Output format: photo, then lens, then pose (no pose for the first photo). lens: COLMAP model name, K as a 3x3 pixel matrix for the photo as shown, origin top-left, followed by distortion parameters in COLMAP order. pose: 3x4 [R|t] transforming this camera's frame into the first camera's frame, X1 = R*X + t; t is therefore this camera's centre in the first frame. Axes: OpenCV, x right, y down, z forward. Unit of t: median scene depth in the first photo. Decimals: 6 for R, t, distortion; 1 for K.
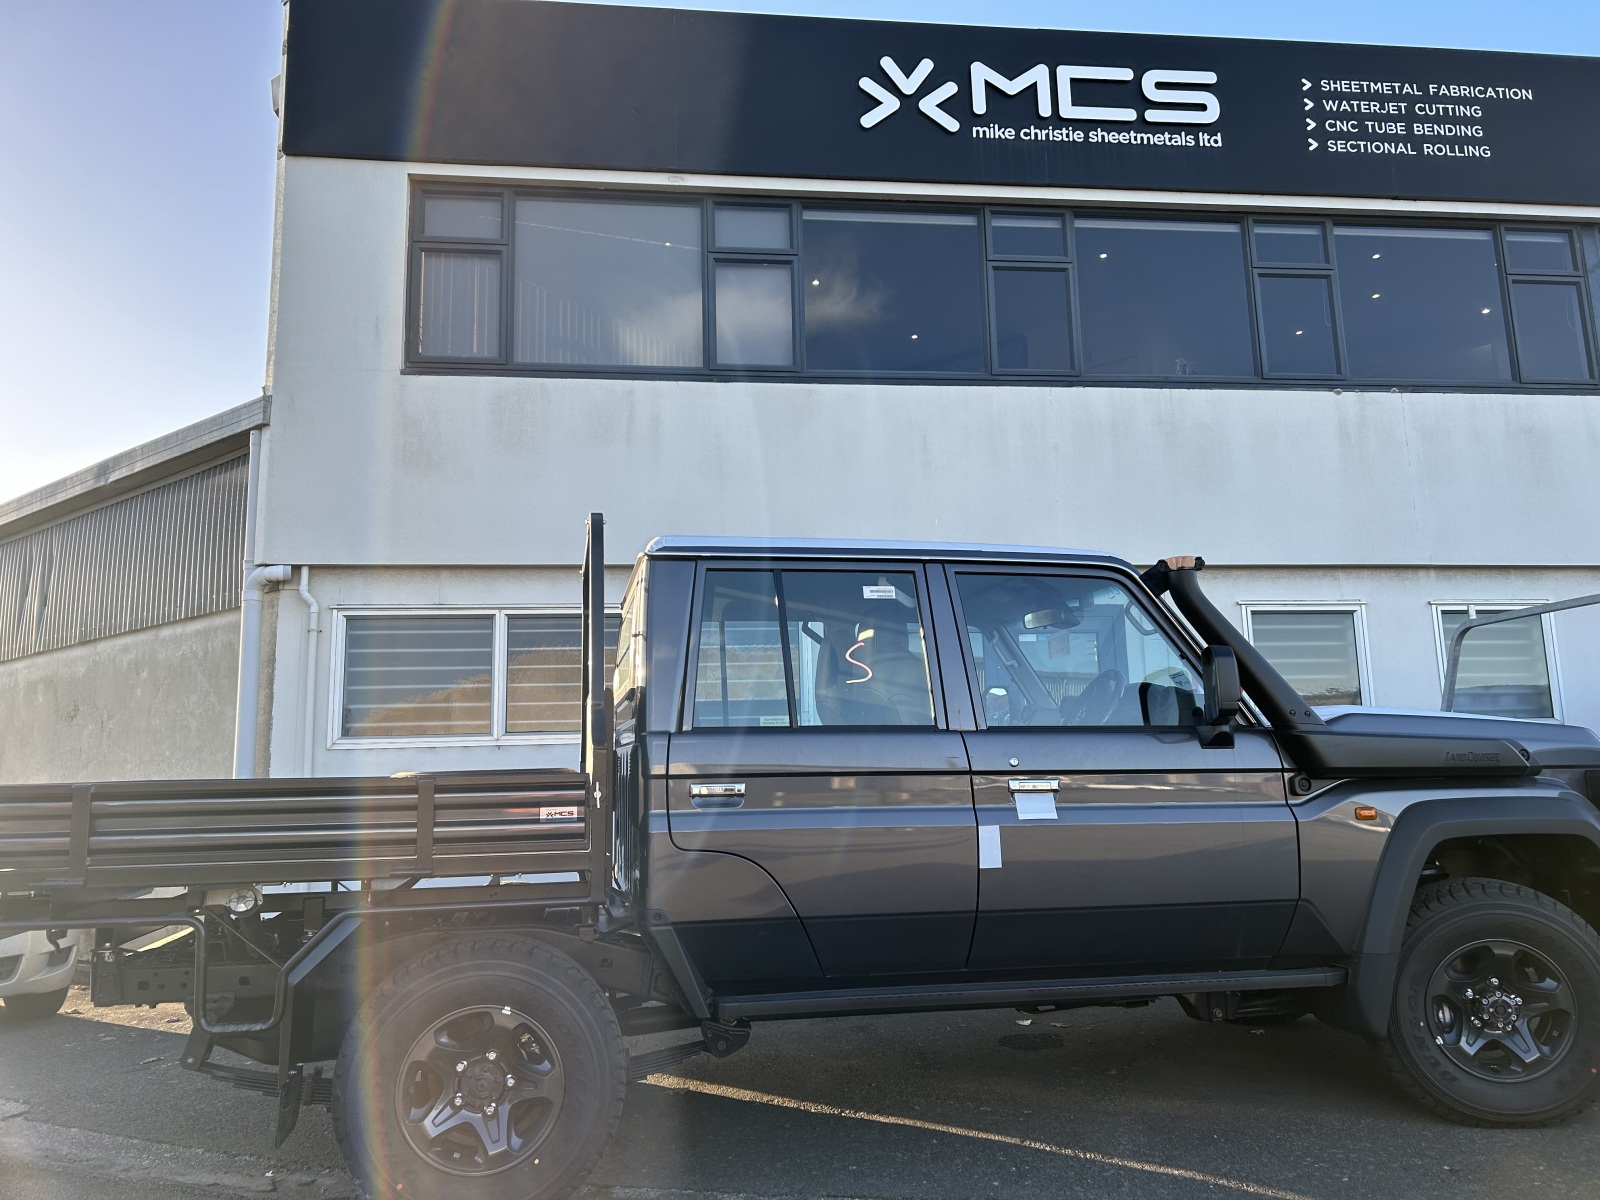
lens RADIAL K [[1268.0, 0, 800.7], [0, 1268.0, 592.7], [0, 0, 1]] dist [0.072664, -0.086755]
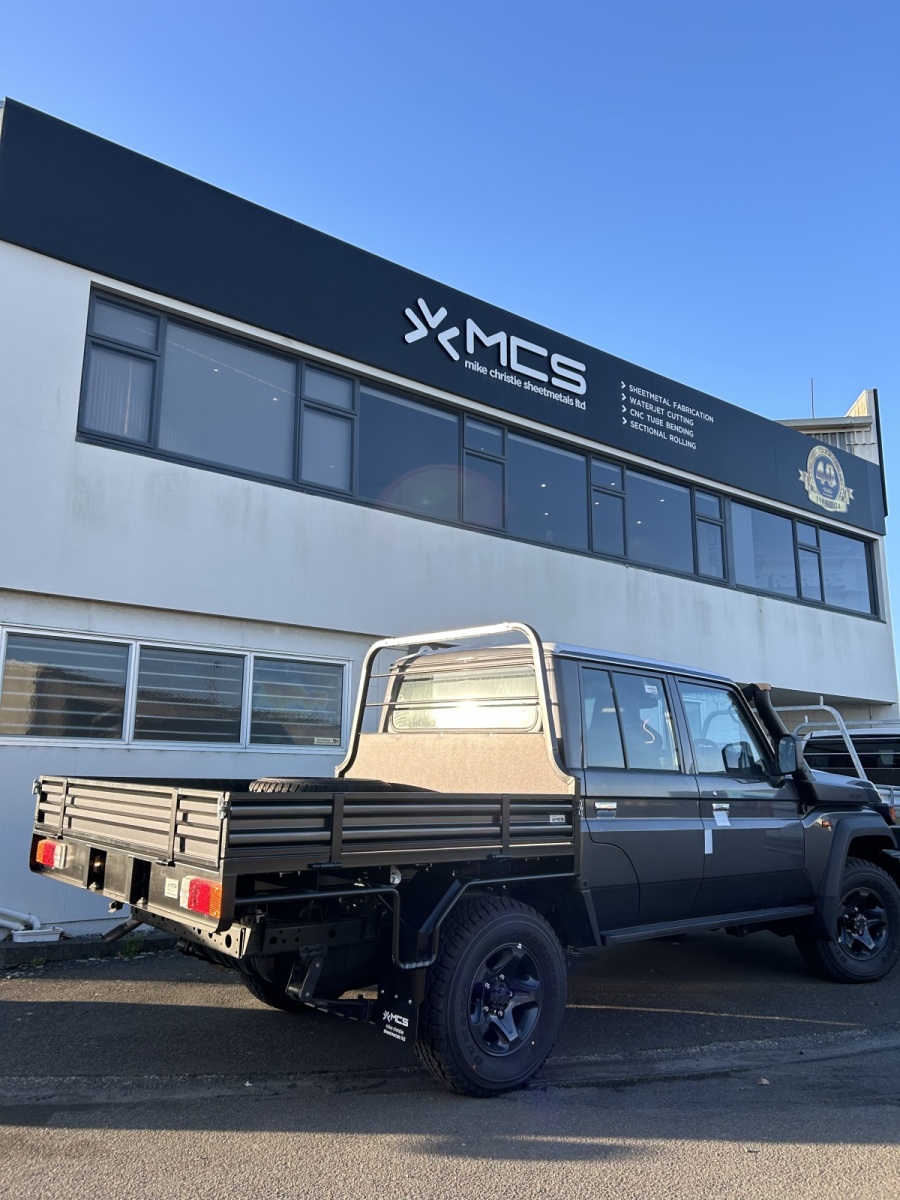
lens RADIAL K [[951.0, 0, 450.0], [0, 951.0, 600.0], [0, 0, 1]] dist [0.072664, -0.086755]
pose [[0.850583, 0.132936, 0.508760, -0.429006], [-0.117790, 0.991099, -0.062039, -0.004072], [-0.512479, -0.007158, 0.858670, 0.019725]]
